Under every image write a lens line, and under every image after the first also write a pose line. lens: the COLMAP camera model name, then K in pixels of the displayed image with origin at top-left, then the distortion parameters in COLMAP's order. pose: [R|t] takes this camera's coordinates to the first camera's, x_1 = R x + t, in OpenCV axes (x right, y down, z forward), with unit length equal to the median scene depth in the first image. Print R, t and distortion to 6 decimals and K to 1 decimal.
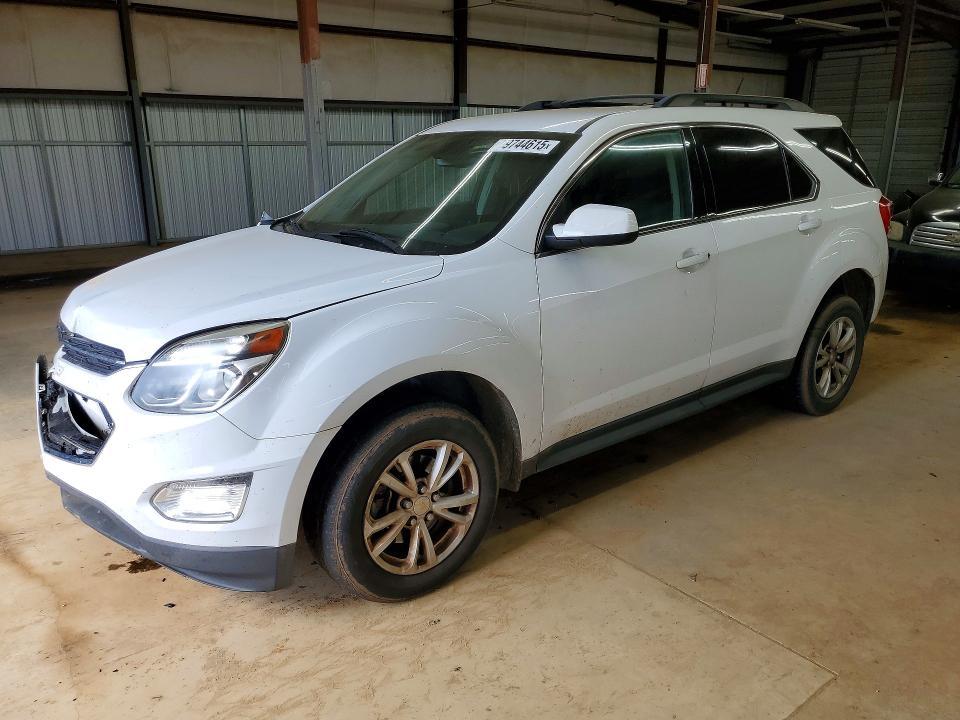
lens RADIAL K [[746.5, 0, 480.0], [0, 746.5, 360.0], [0, 0, 1]] dist [0.033547, 0.001811]
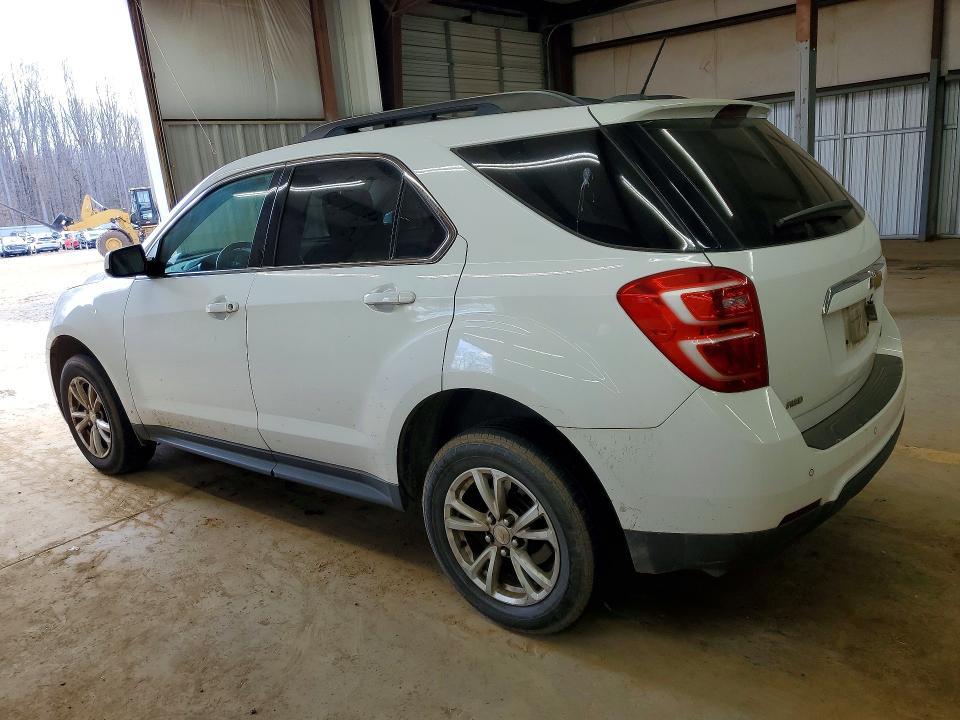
lens RADIAL K [[746.5, 0, 480.0], [0, 746.5, 360.0], [0, 0, 1]] dist [0.033547, 0.001811]
pose [[0.209491, 0.225504, -0.951452, 1.406917], [-0.191115, 0.963720, 0.186331, -0.339998], [0.958952, 0.142802, 0.244987, 1.182836]]
